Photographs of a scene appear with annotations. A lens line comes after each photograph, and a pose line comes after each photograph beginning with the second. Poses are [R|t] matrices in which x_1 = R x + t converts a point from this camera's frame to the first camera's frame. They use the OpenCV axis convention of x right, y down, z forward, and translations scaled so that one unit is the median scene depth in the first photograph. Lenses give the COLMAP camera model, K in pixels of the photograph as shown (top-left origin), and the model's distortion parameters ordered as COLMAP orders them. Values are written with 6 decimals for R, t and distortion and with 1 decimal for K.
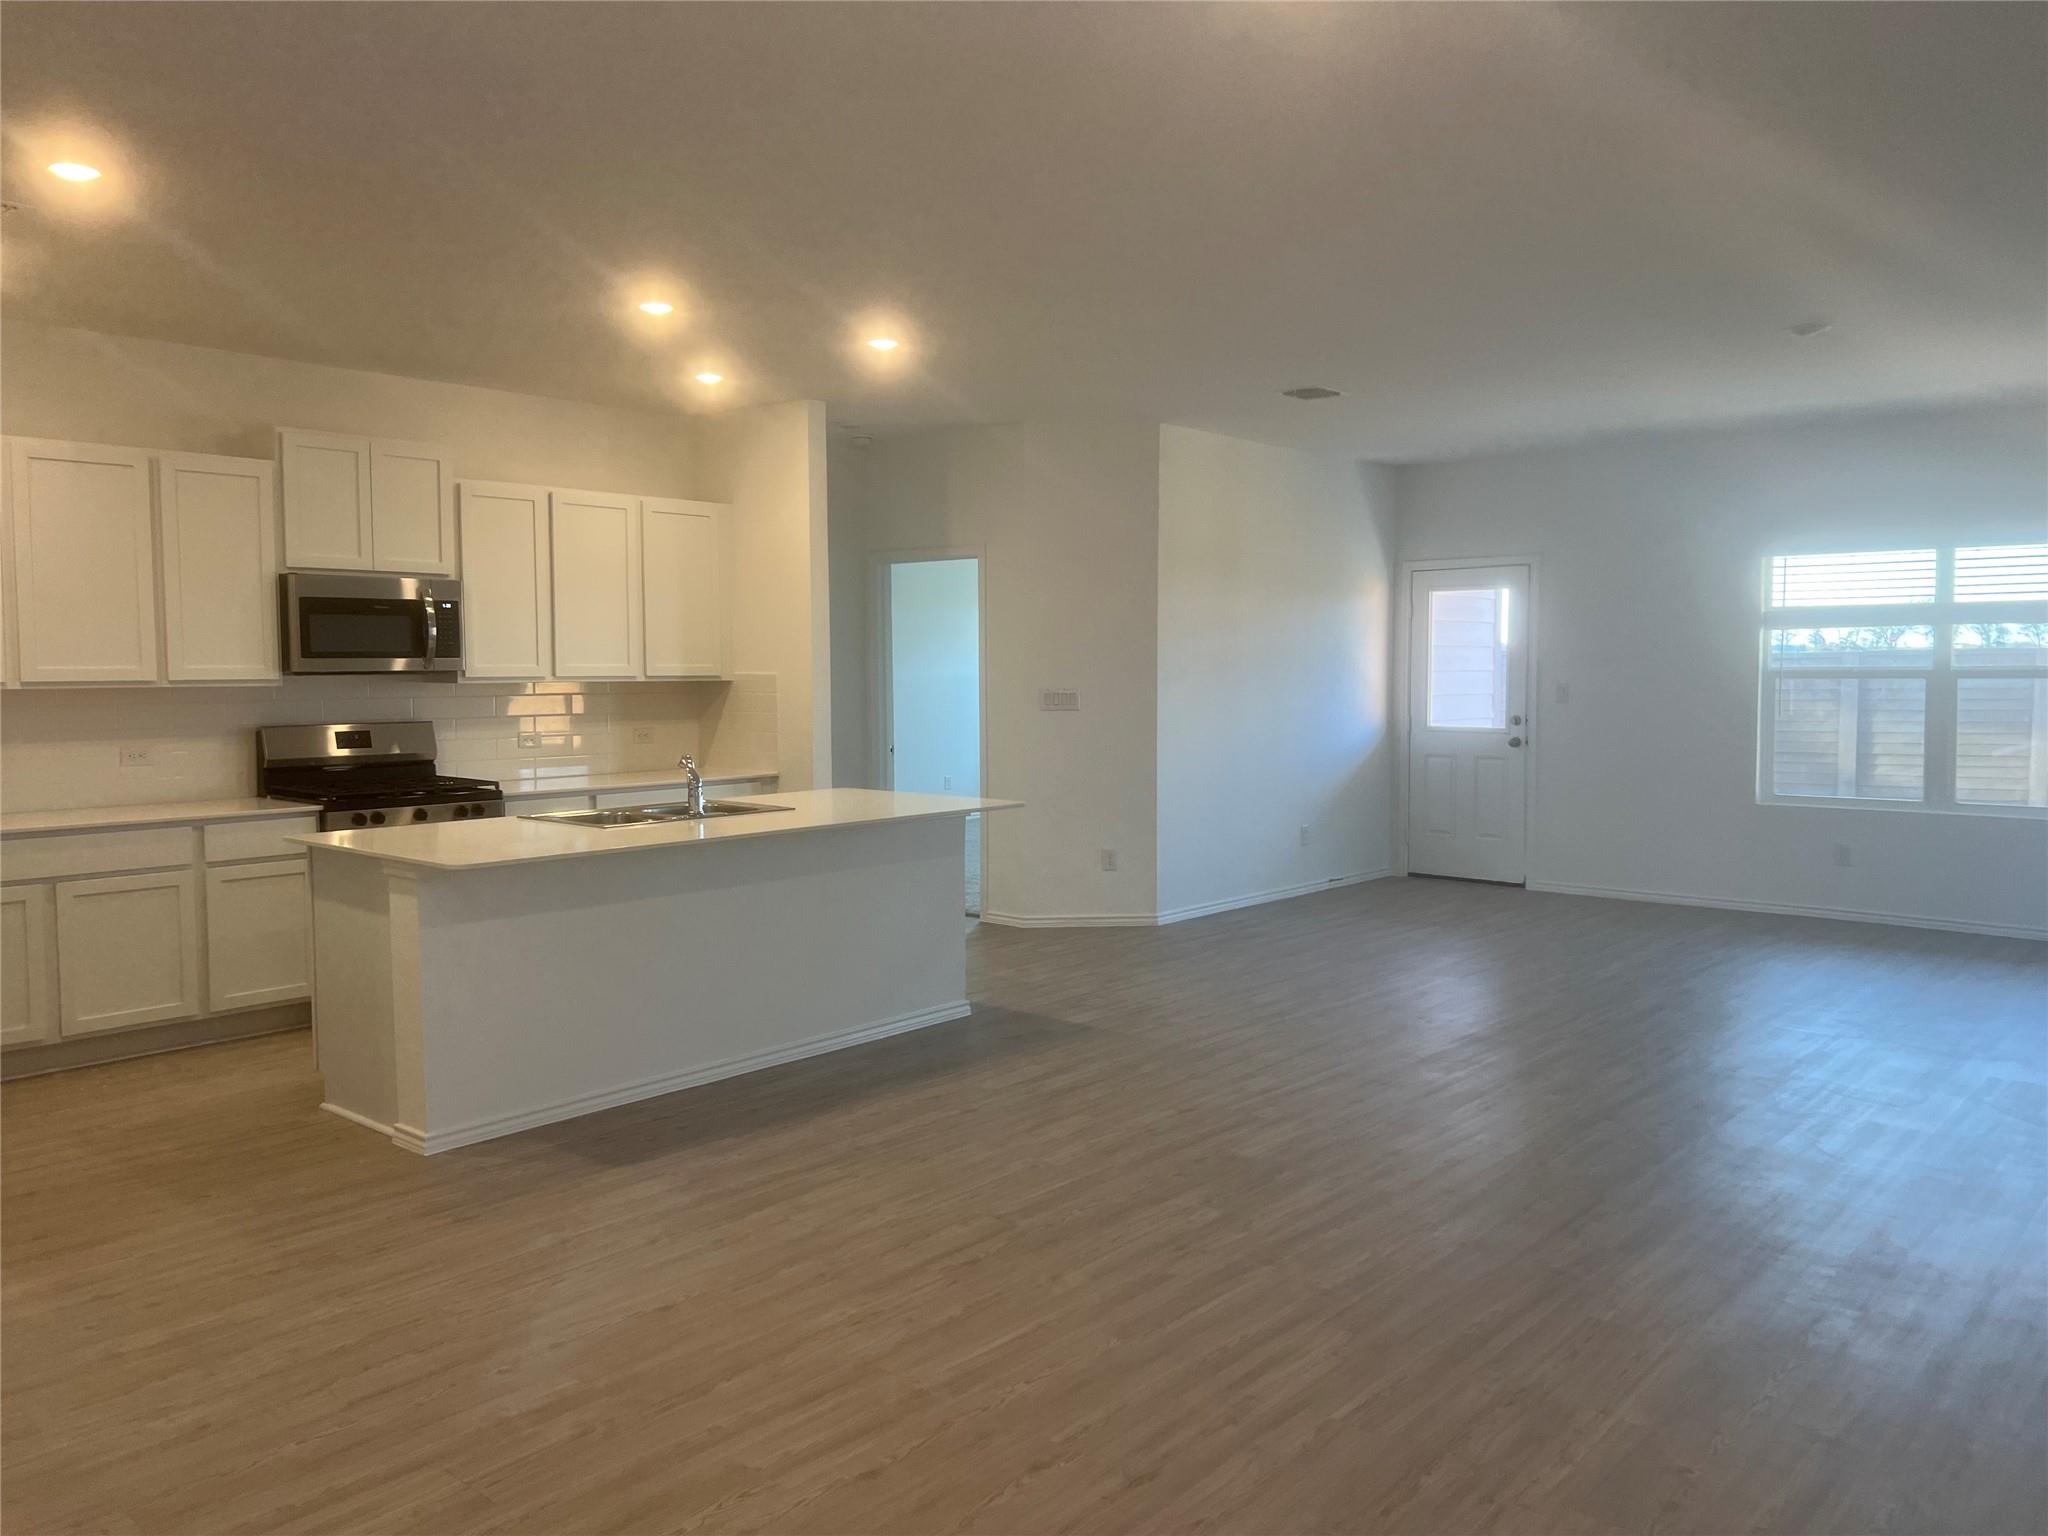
lens RADIAL K [[1535.0, 0, 1035.9], [0, 1535.0, 755.8], [0, 0, 1]] dist [0.065027, -0.070762]
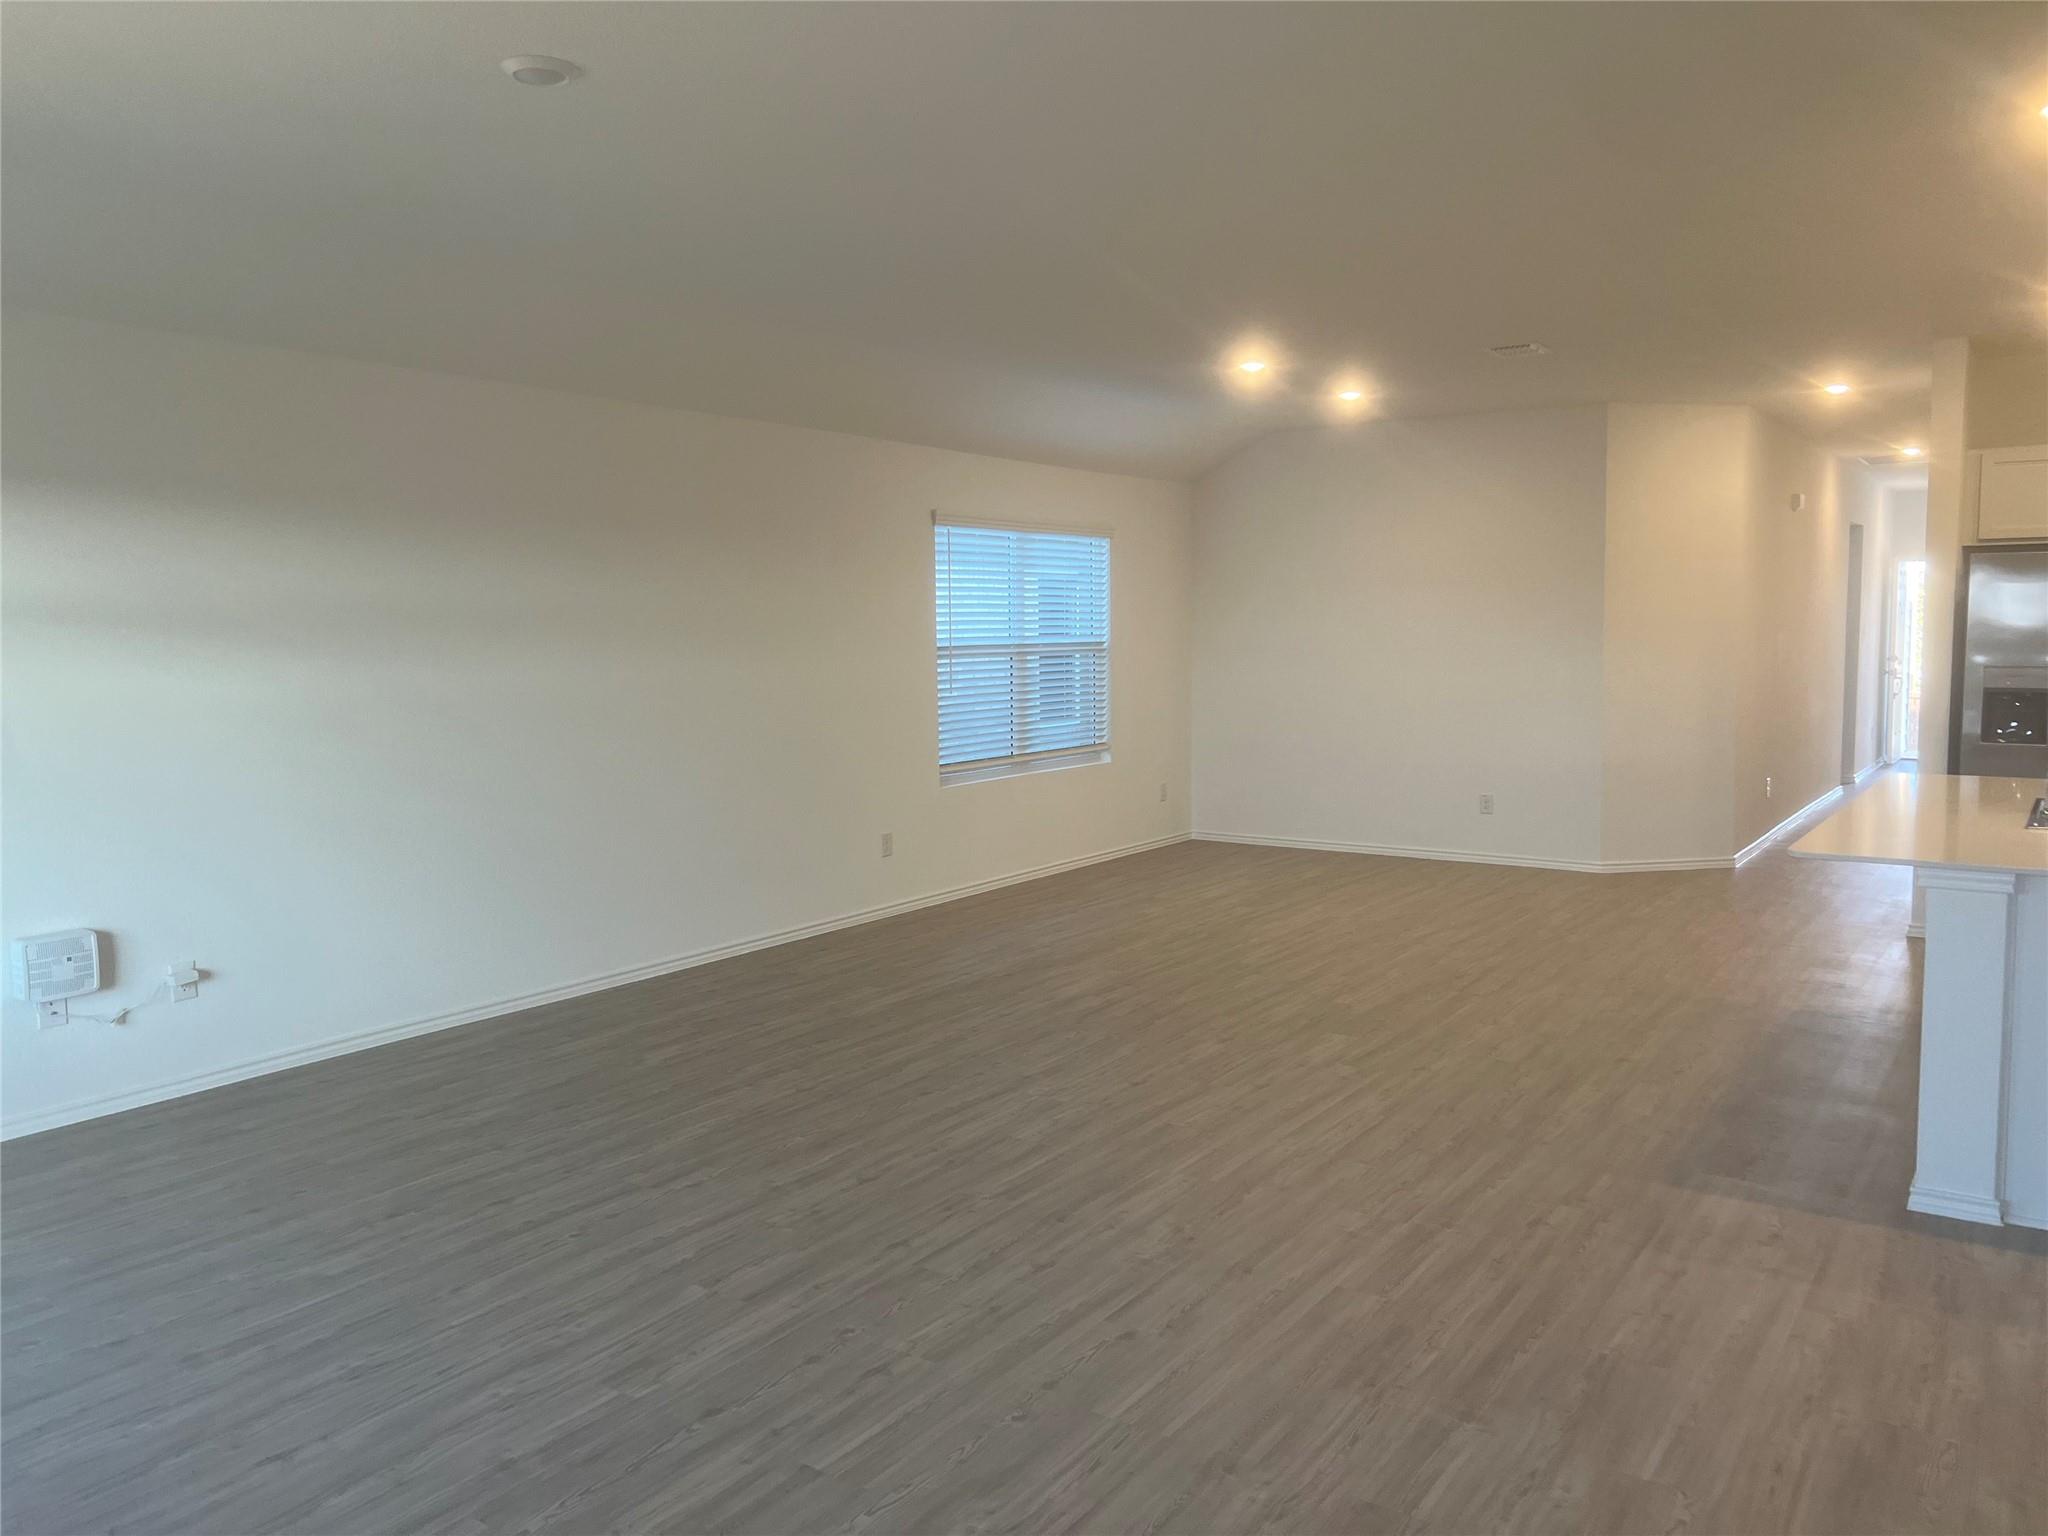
lens RADIAL K [[1535.0, 0, 1050.3], [0, 1535.0, 744.5], [0, 0, 1]] dist [0.065027, -0.070762]
pose [[-0.992369, 0.016906, -0.122136, 0.371300], [-0.000928, 0.989503, 0.144513, -0.104764], [0.123297, 0.143523, -0.981936, 1.557494]]
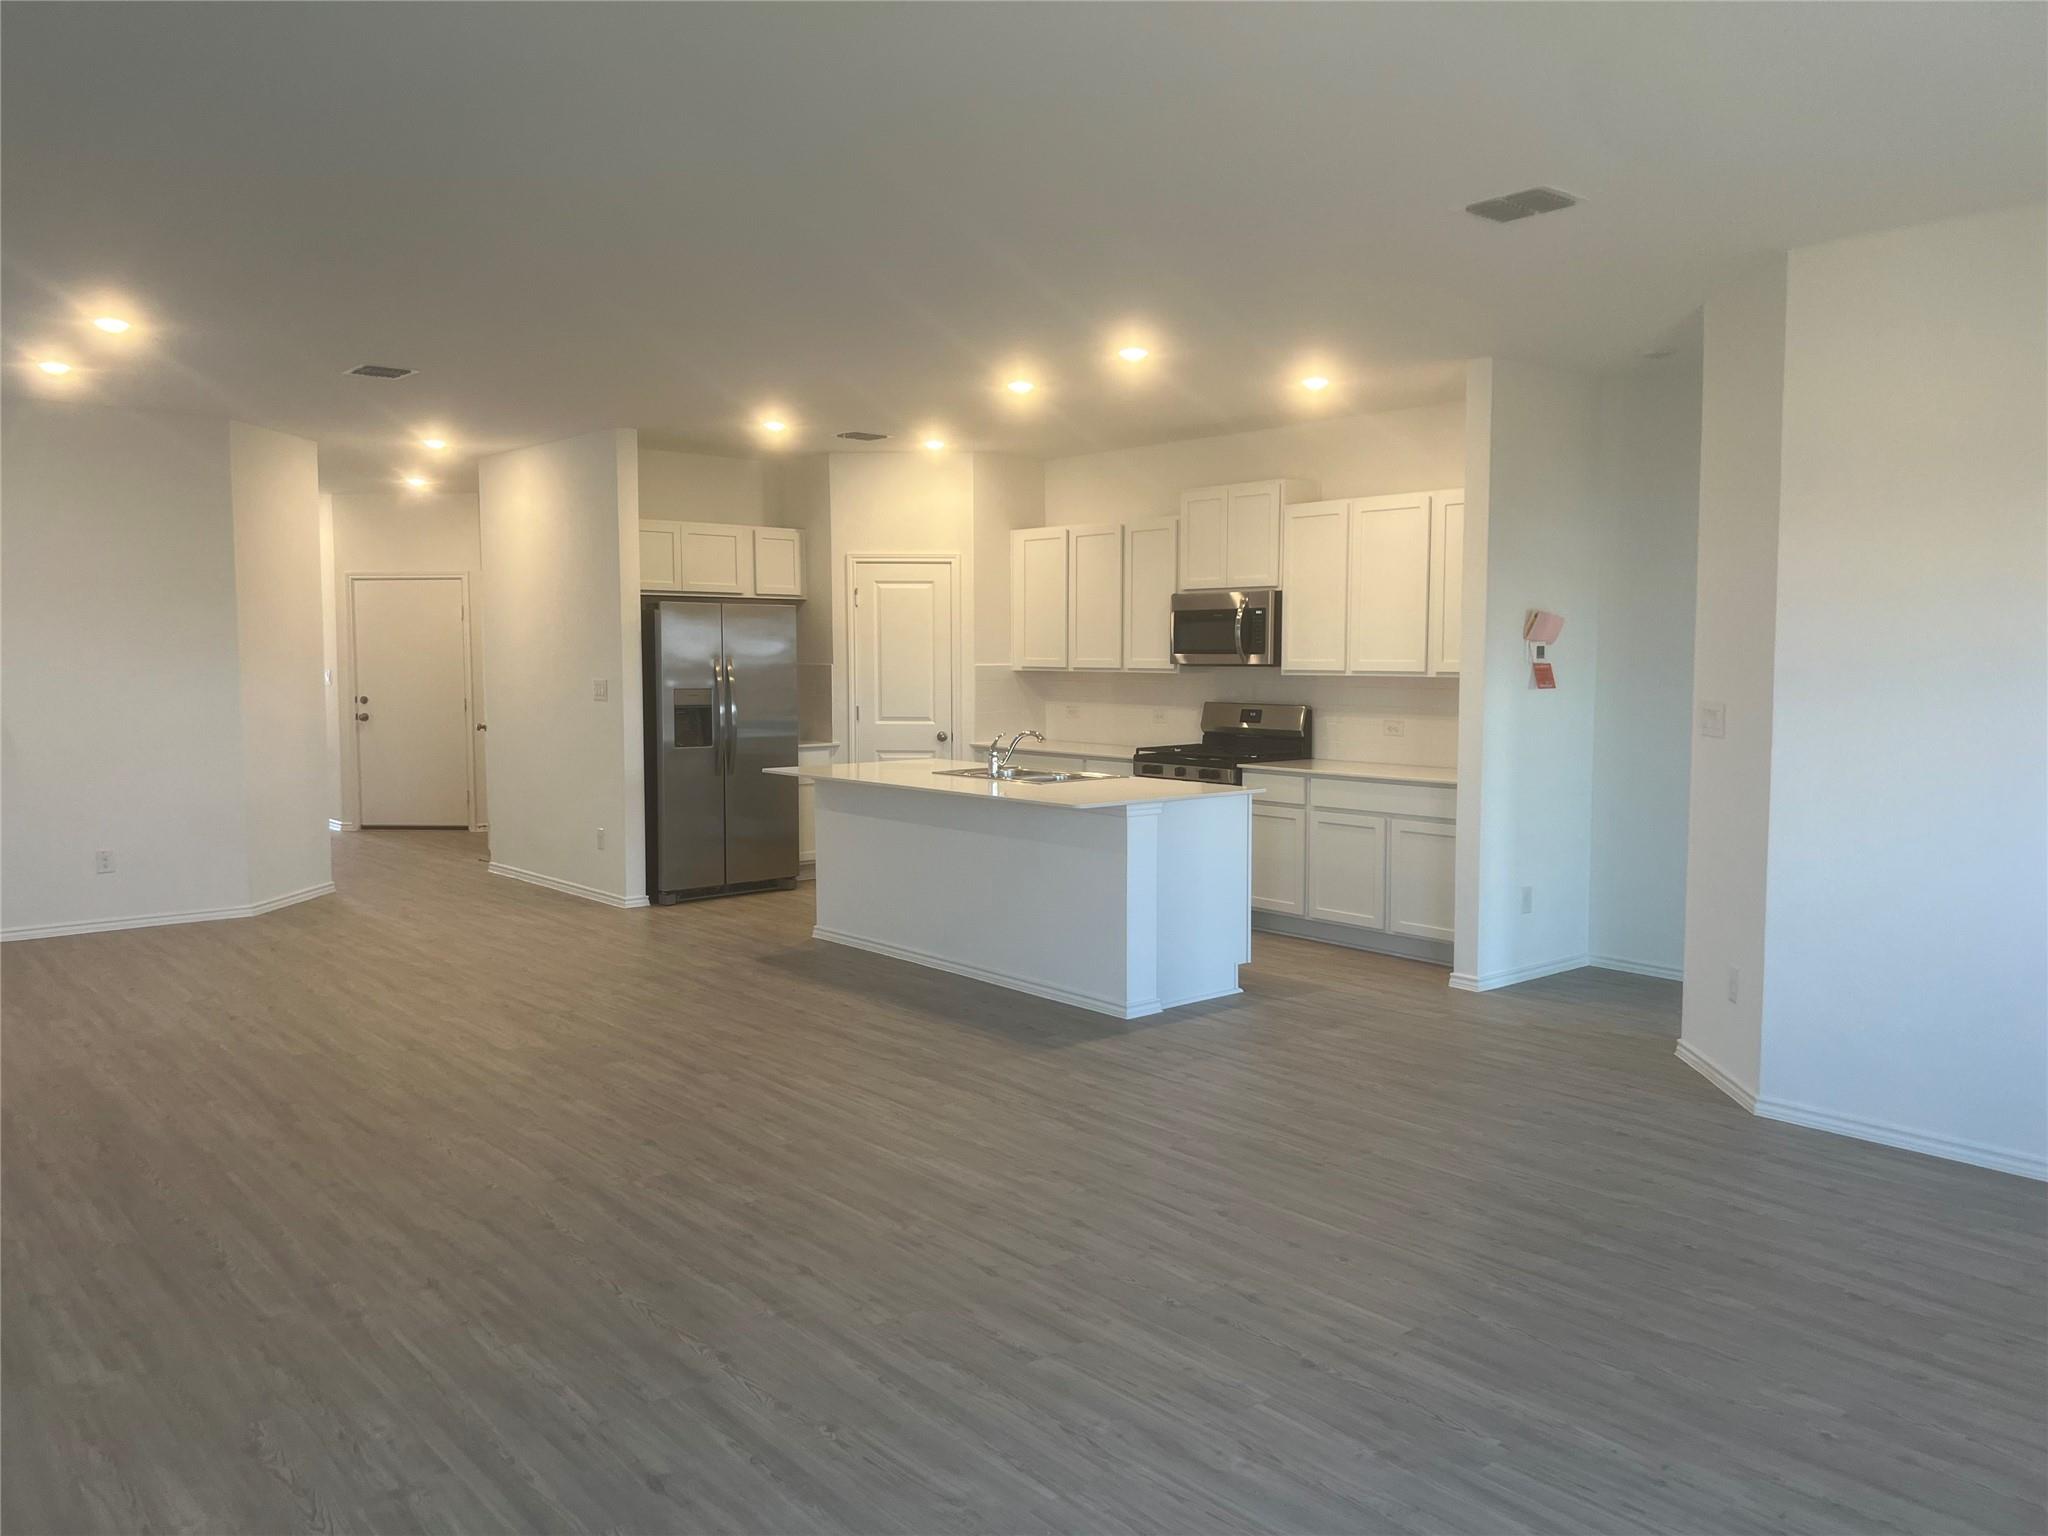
lens RADIAL K [[1535.0, 0, 1033.4], [0, 1535.0, 725.4], [0, 0, 1]] dist [0.065027, -0.070762]
pose [[-0.147346, 0.047704, -0.987934, 0.930508], [-0.066622, 0.996089, 0.058034, -0.071093], [0.986839, 0.074369, -0.143591, 1.079917]]
